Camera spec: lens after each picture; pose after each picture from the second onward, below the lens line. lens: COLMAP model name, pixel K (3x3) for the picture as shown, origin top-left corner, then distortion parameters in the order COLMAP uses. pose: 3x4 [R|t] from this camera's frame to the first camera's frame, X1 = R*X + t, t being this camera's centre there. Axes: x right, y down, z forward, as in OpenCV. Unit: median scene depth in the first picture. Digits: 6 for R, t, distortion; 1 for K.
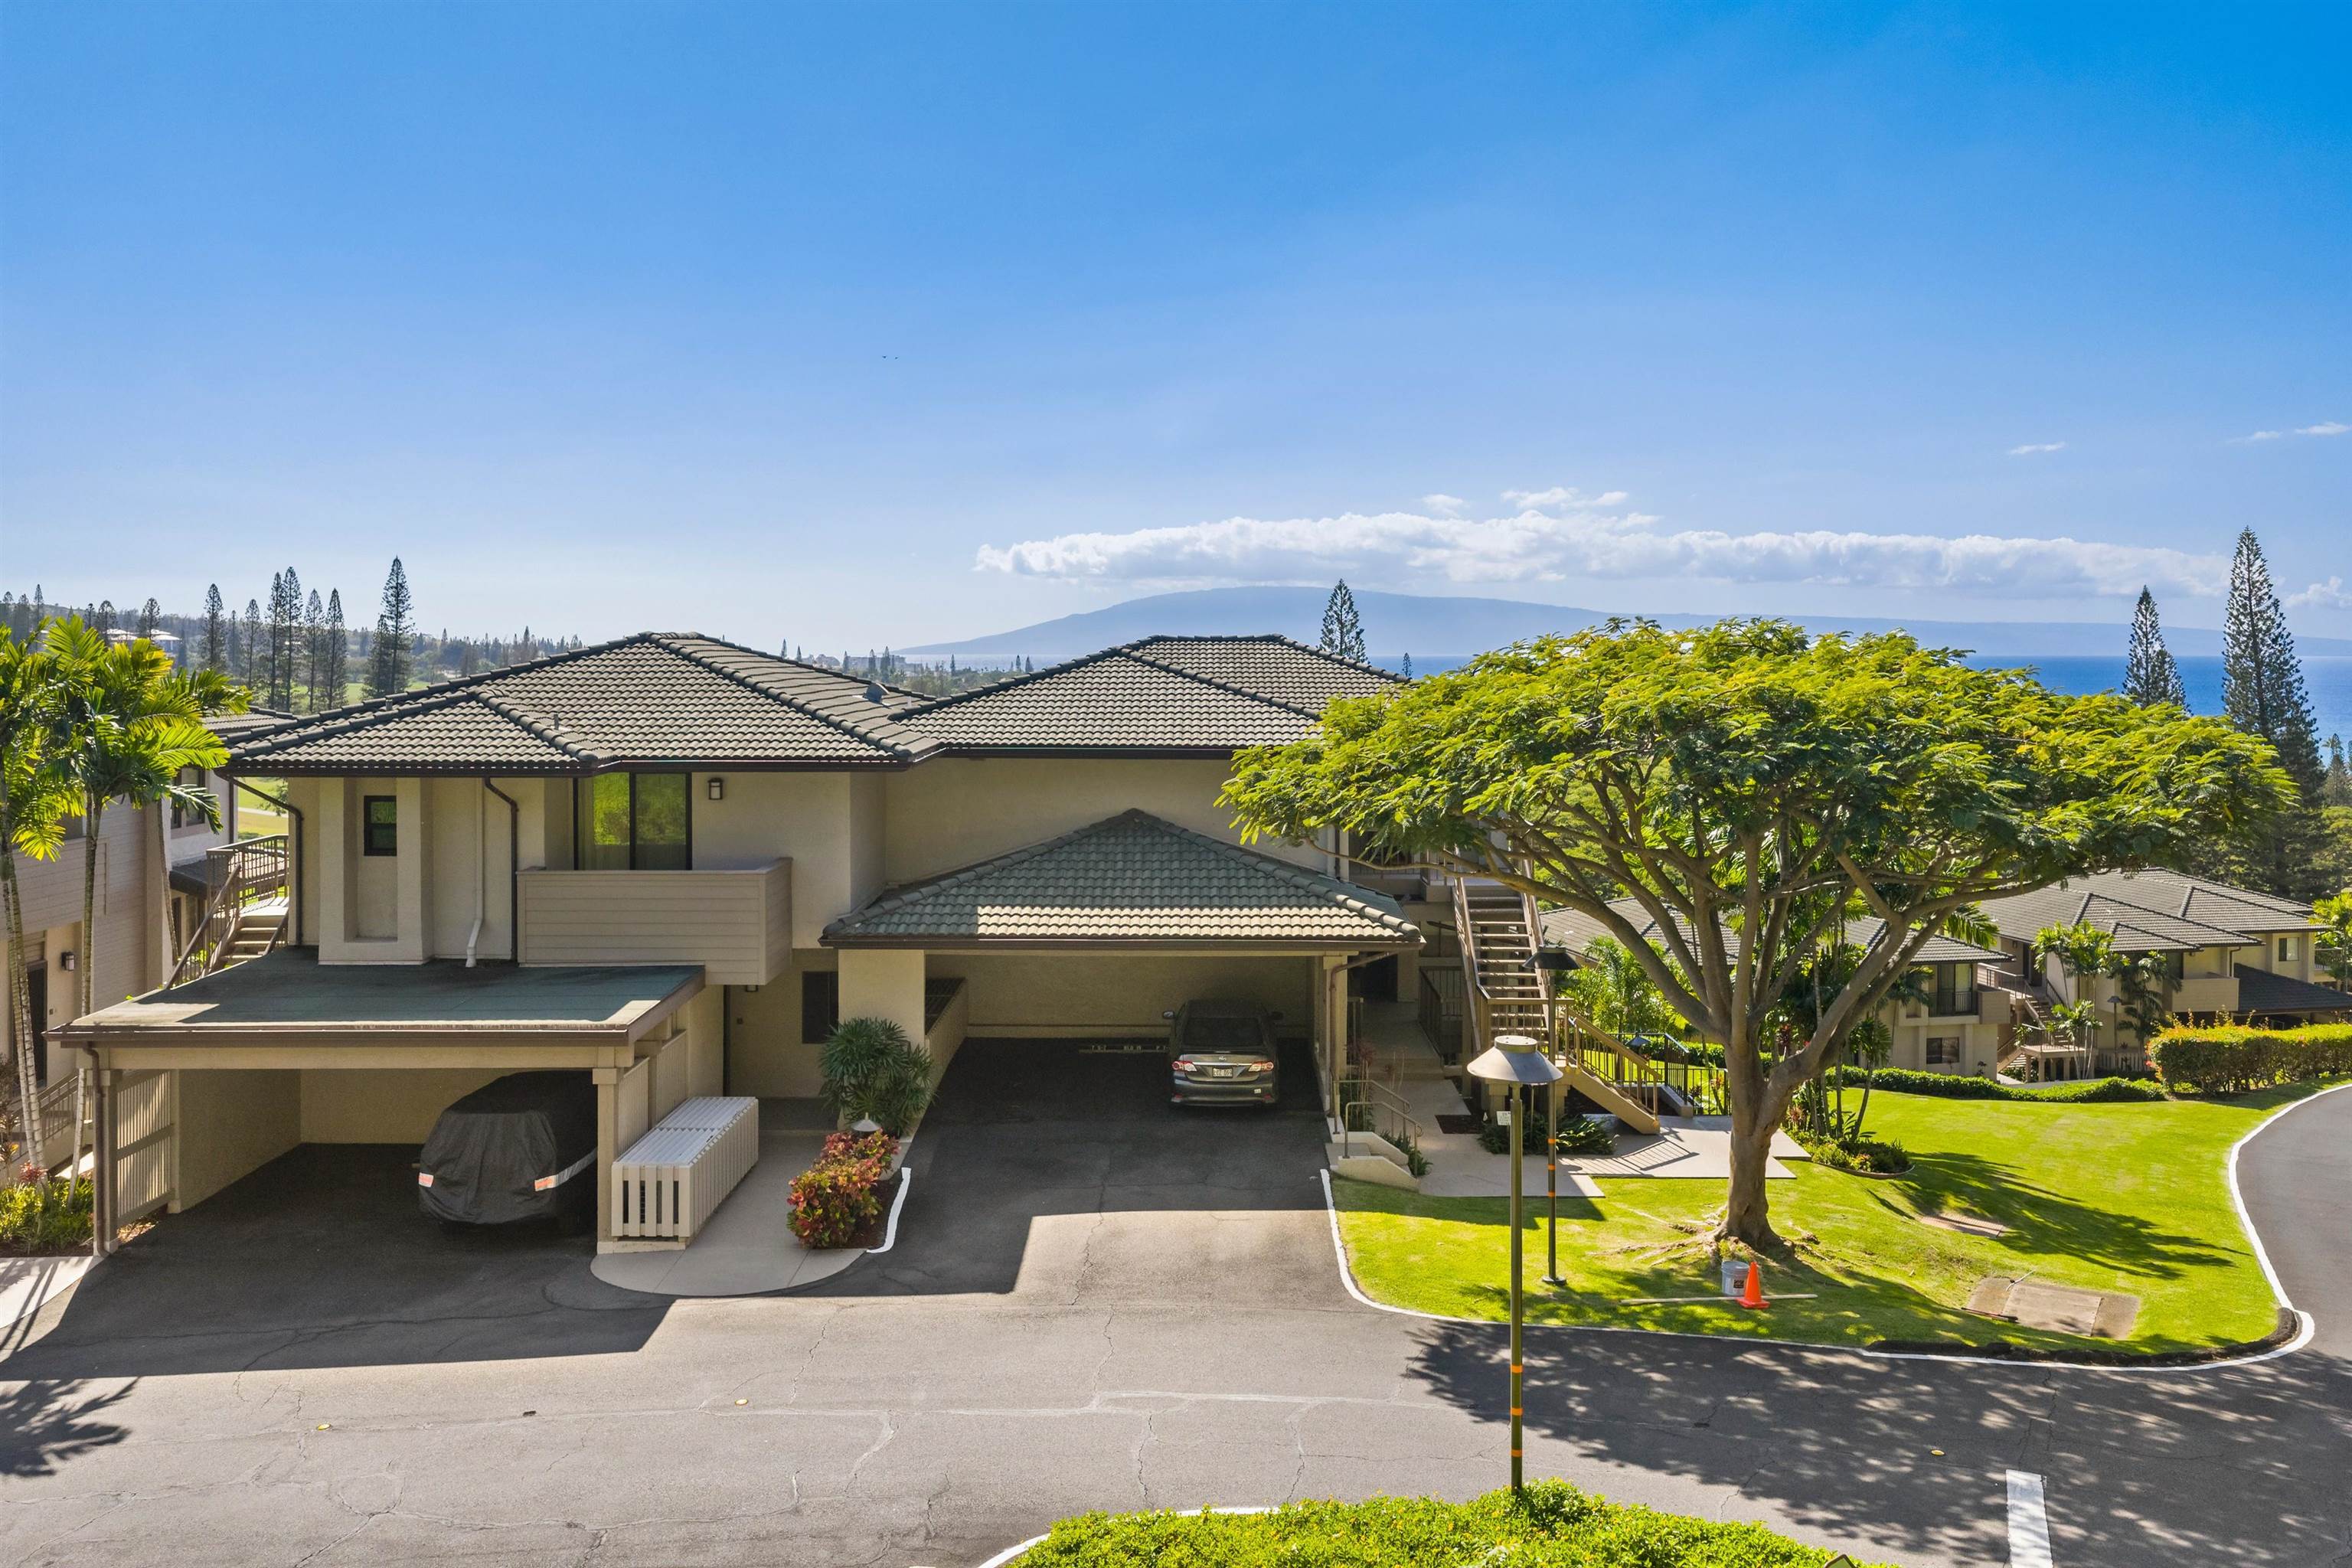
lens RADIAL K [[1970.7, 0, 1189.3], [0, 1970.7, 766.3], [0, 0, 1]] dist [0.011974, -0.011545]
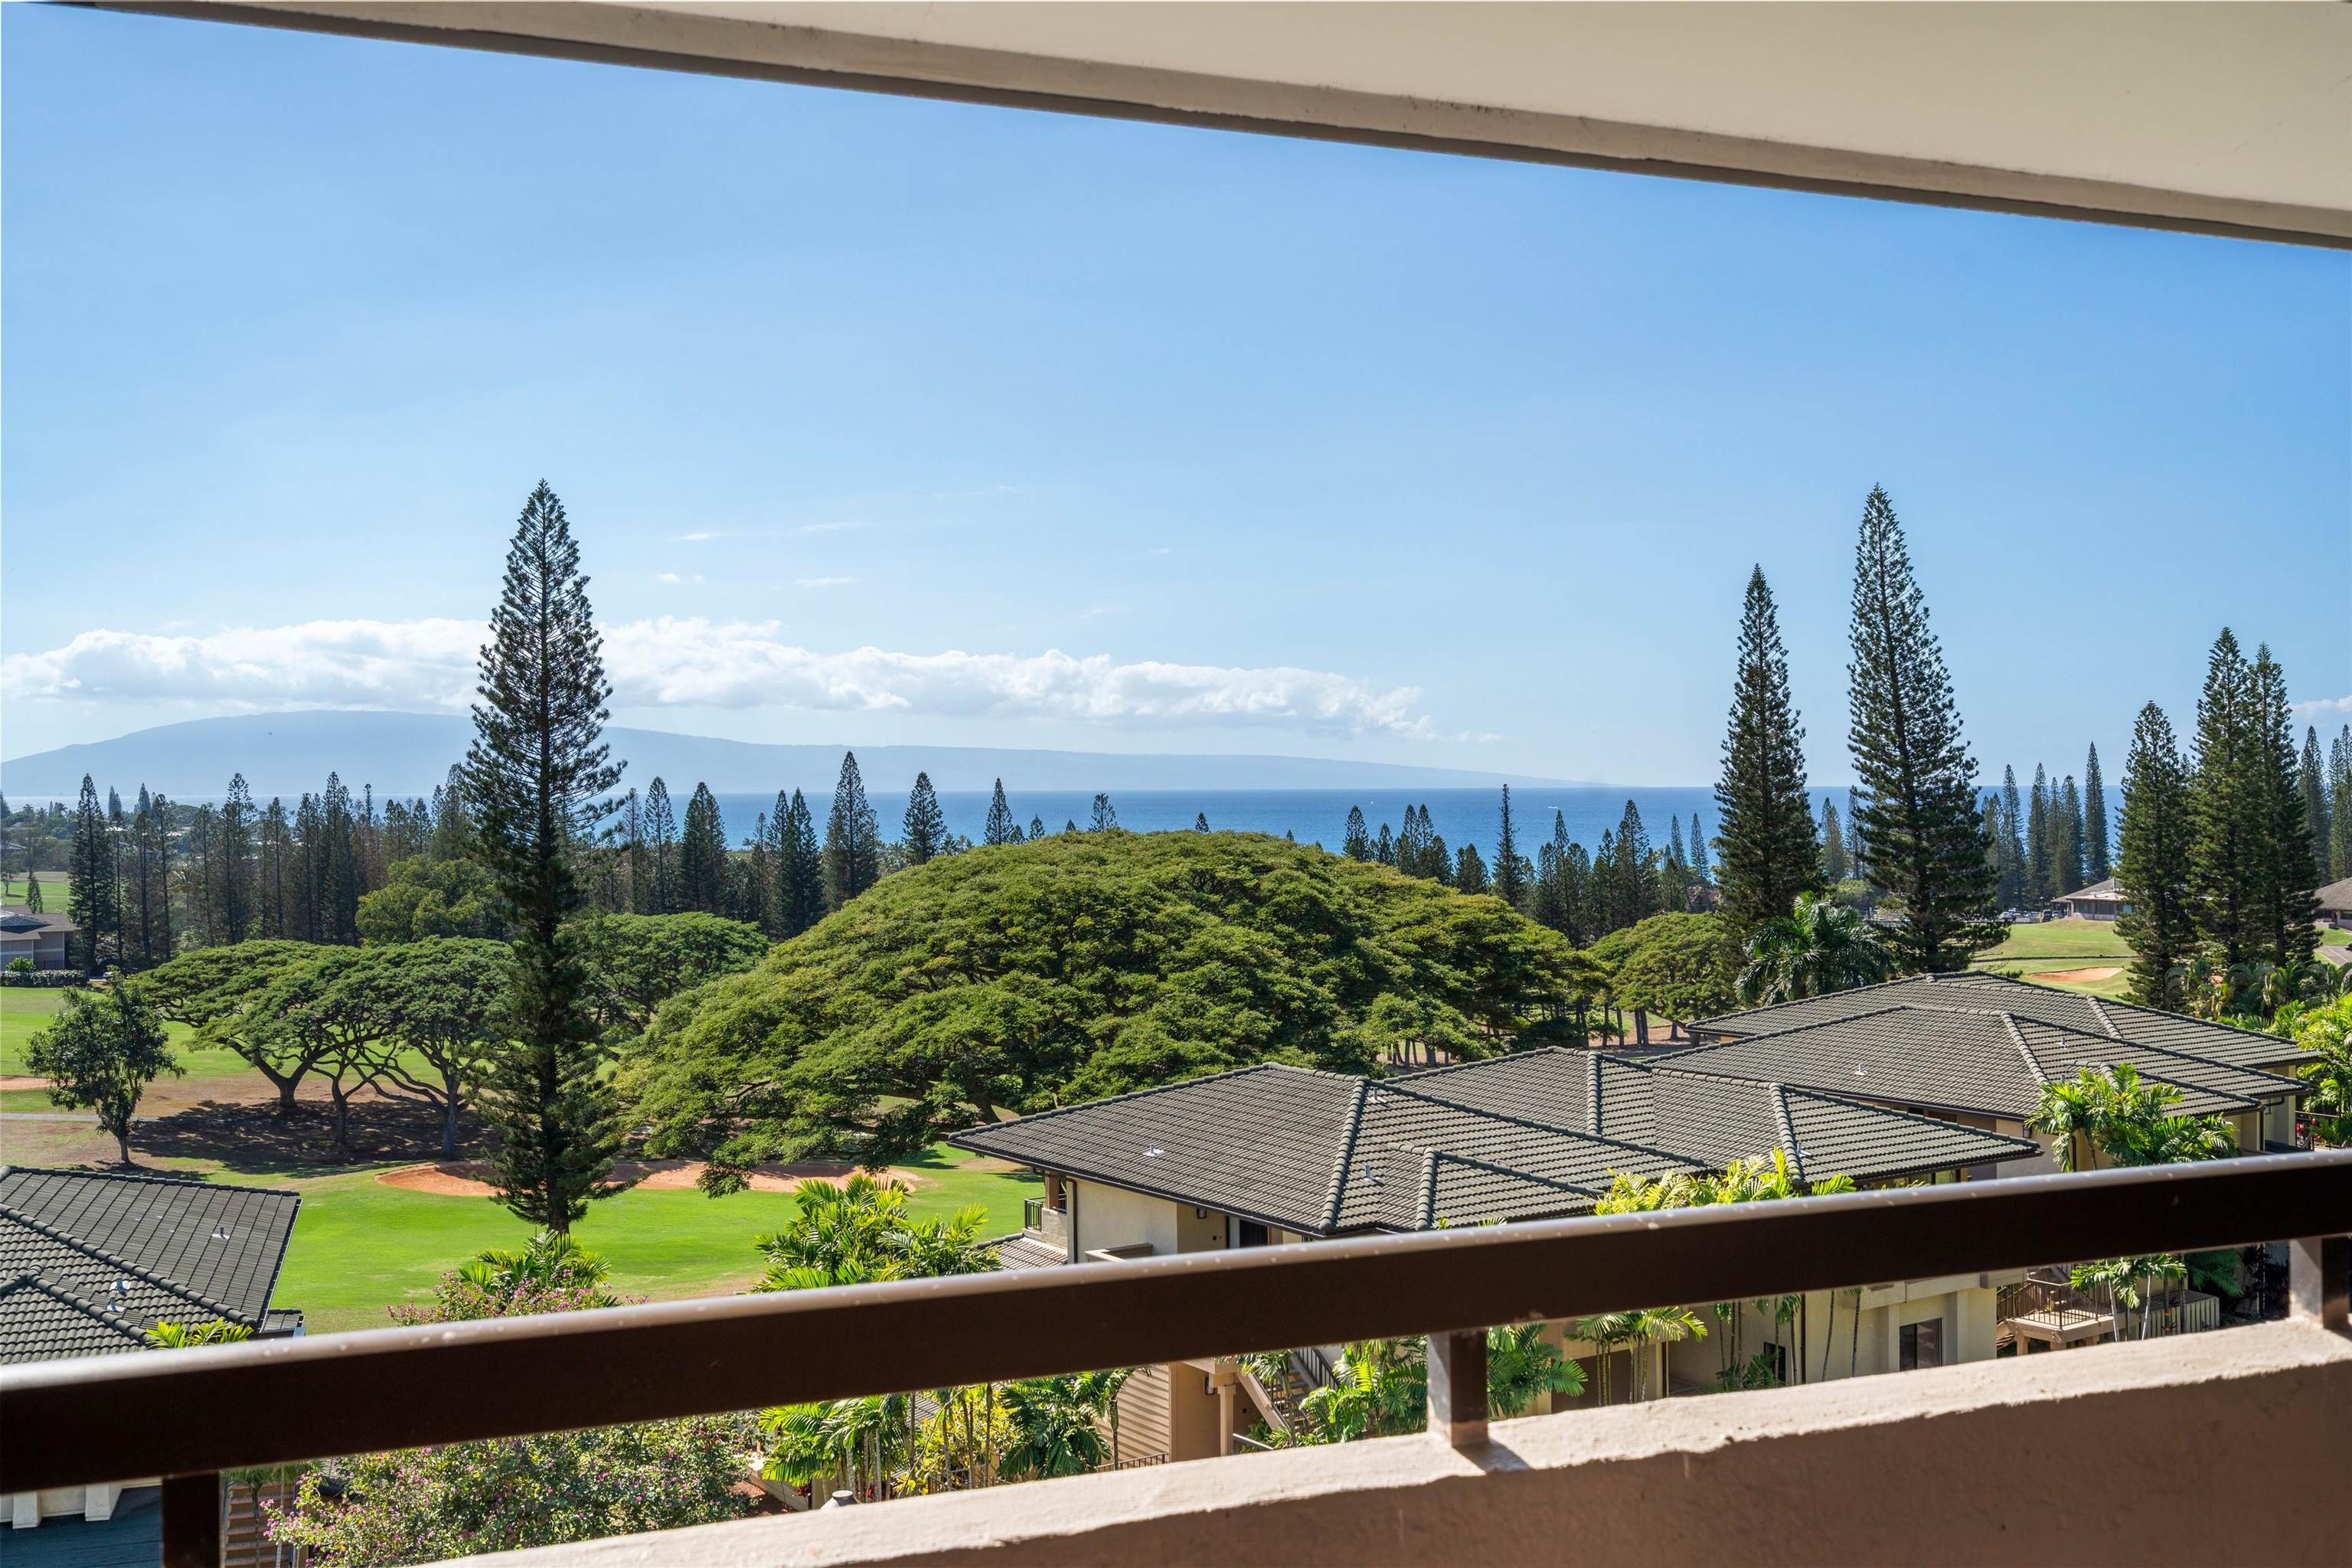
lens RADIAL K [[2274.7, 0, 1170.6], [0, 2274.7, 780.0], [0, 0, 1]] dist [-0.007320, 0.000000]
pose [[0.923075, -0.003277, 0.384607, -0.001037], [0.026626, 0.998109, -0.055401, 0.021572], [-0.383698, 0.061380, 0.921416, 0.388983]]
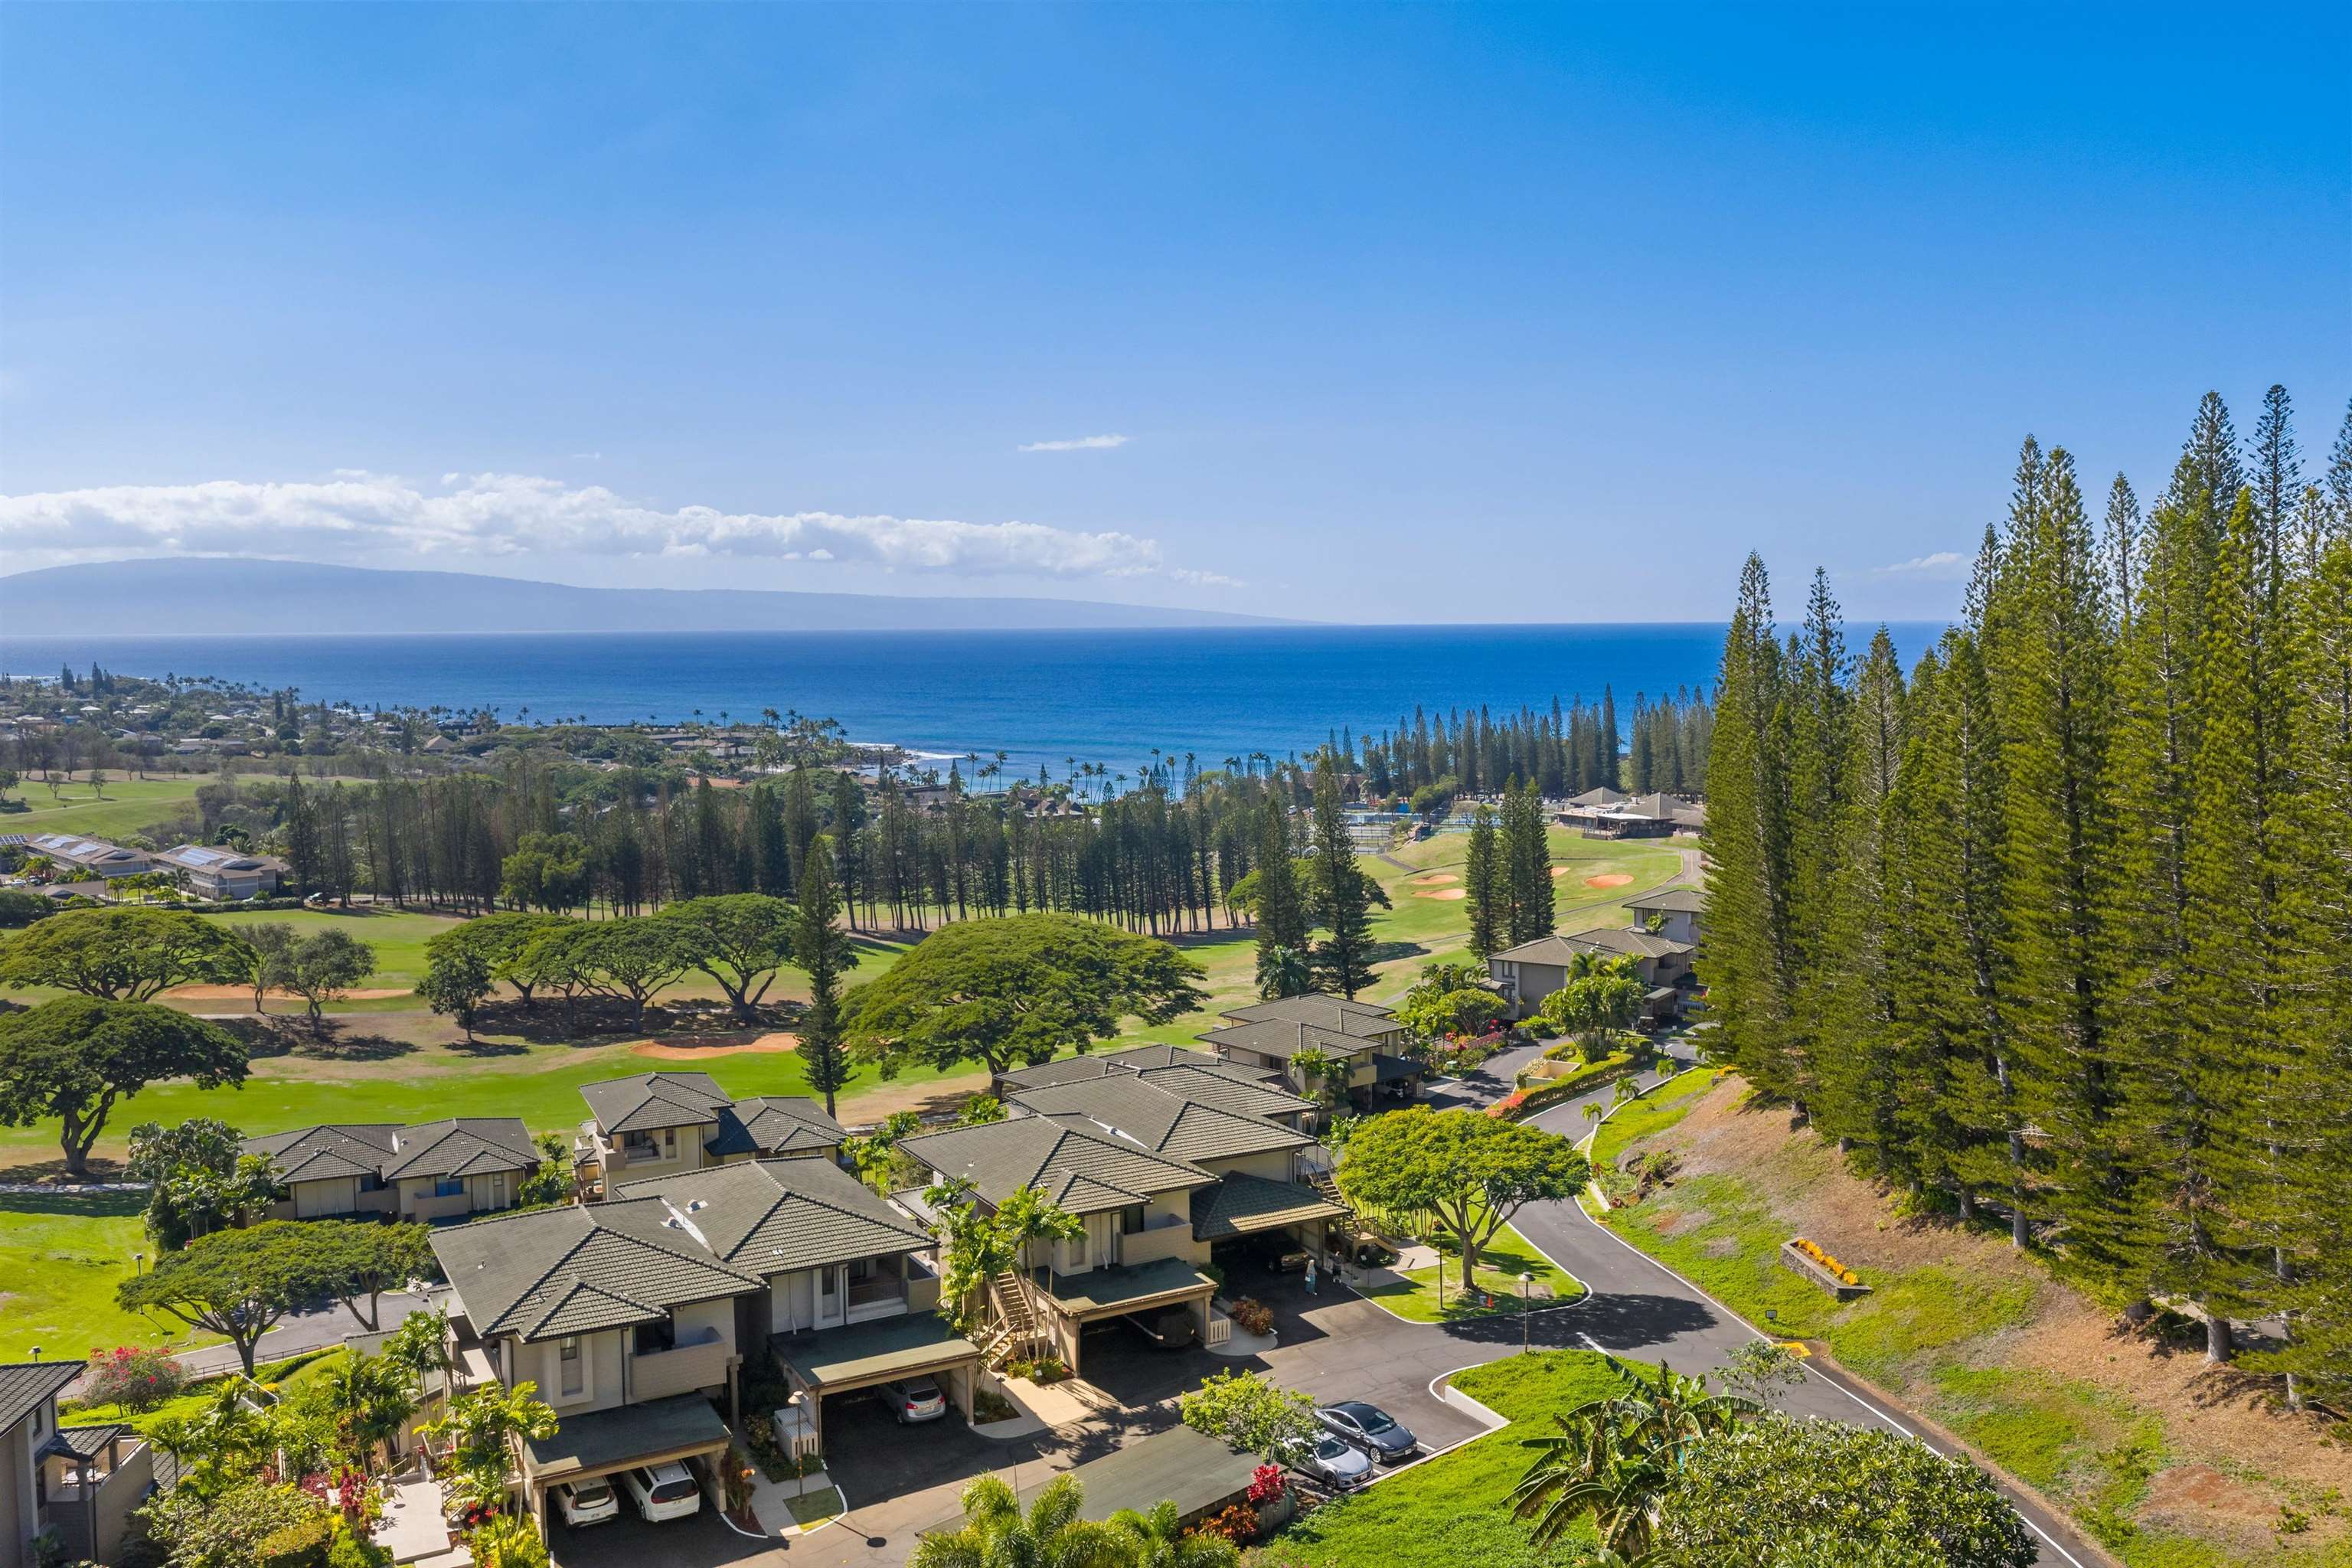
lens RADIAL K [[1970.7, 0, 1167.7], [0, 1970.7, 790.8], [0, 0, 1]] dist [0.011974, -0.011545]
pose [[0.873702, -0.051363, 0.483742, -0.401426], [0.035151, 0.998477, 0.042530, -0.178813], [-0.485189, -0.020154, 0.874177, -0.402904]]
